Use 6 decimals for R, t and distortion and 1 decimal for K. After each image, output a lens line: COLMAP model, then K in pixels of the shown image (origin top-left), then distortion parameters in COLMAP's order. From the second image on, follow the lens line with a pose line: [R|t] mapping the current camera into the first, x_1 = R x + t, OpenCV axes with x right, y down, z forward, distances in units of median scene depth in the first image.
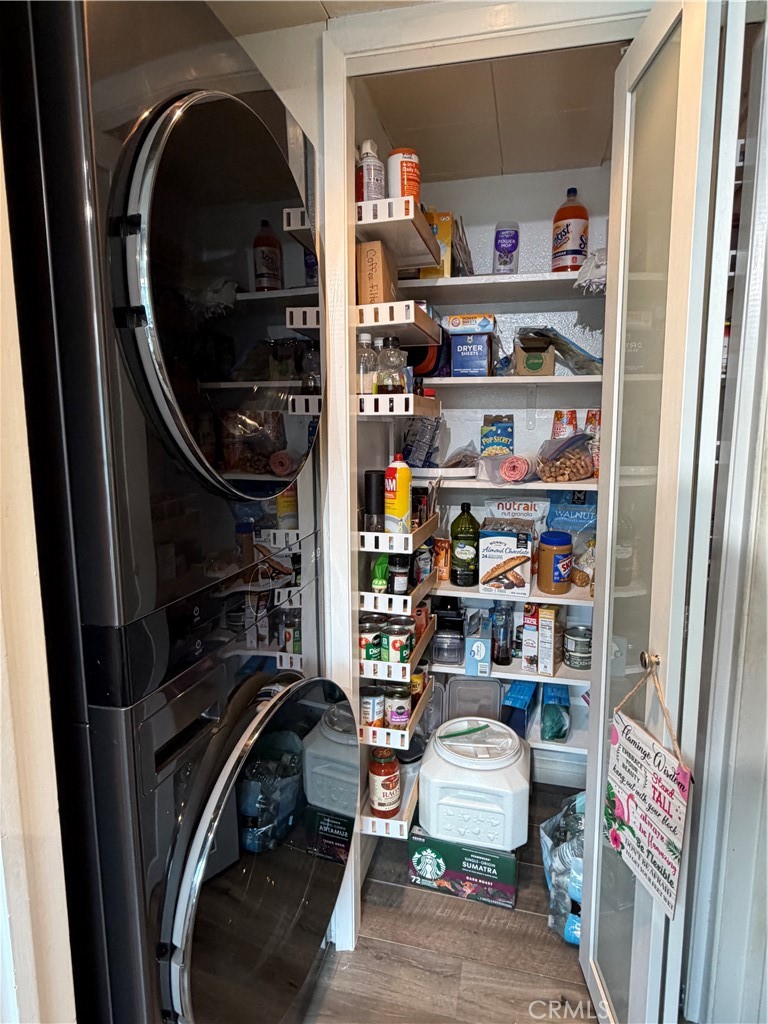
lens RADIAL K [[584.0, 0, 384.9], [0, 584.0, 510.2], [0, 0, 1]] dist [-0.008911, 0.001173]
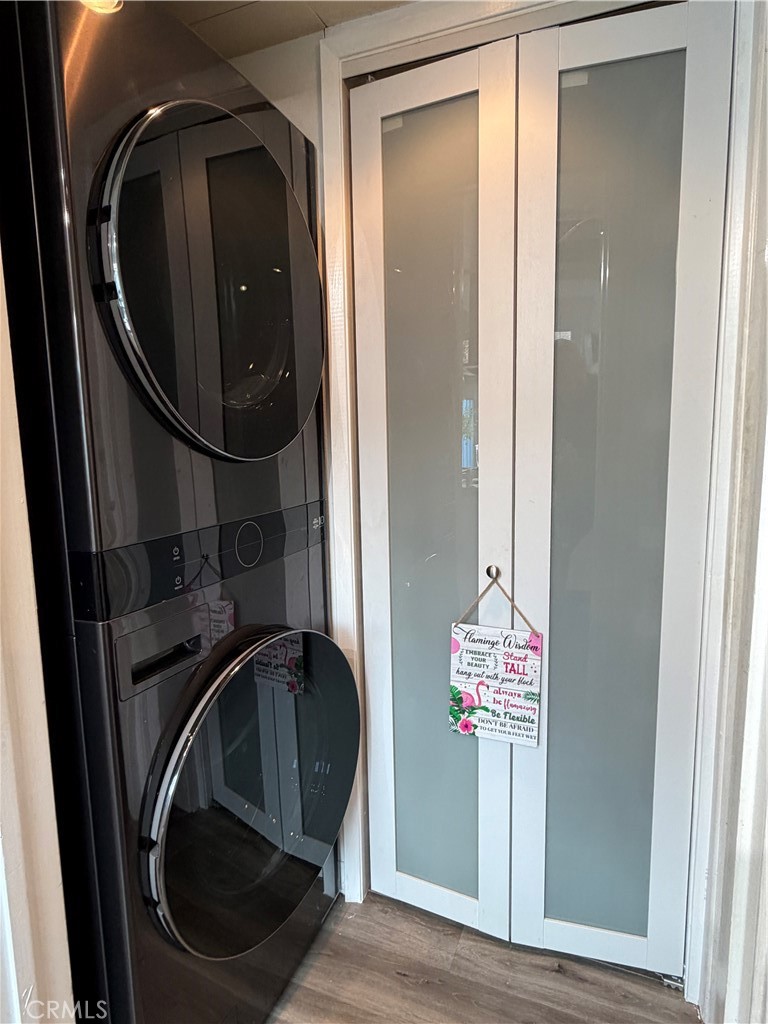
lens RADIAL K [[584.0, 0, 386.5], [0, 584.0, 513.0], [0, 0, 1]] dist [-0.008911, 0.001173]
pose [[0.989329, 0.001715, -0.145688, 0.189948], [-0.003169, 0.999948, -0.009744, 0.081011], [0.145663, 0.010102, 0.989283, -0.057513]]
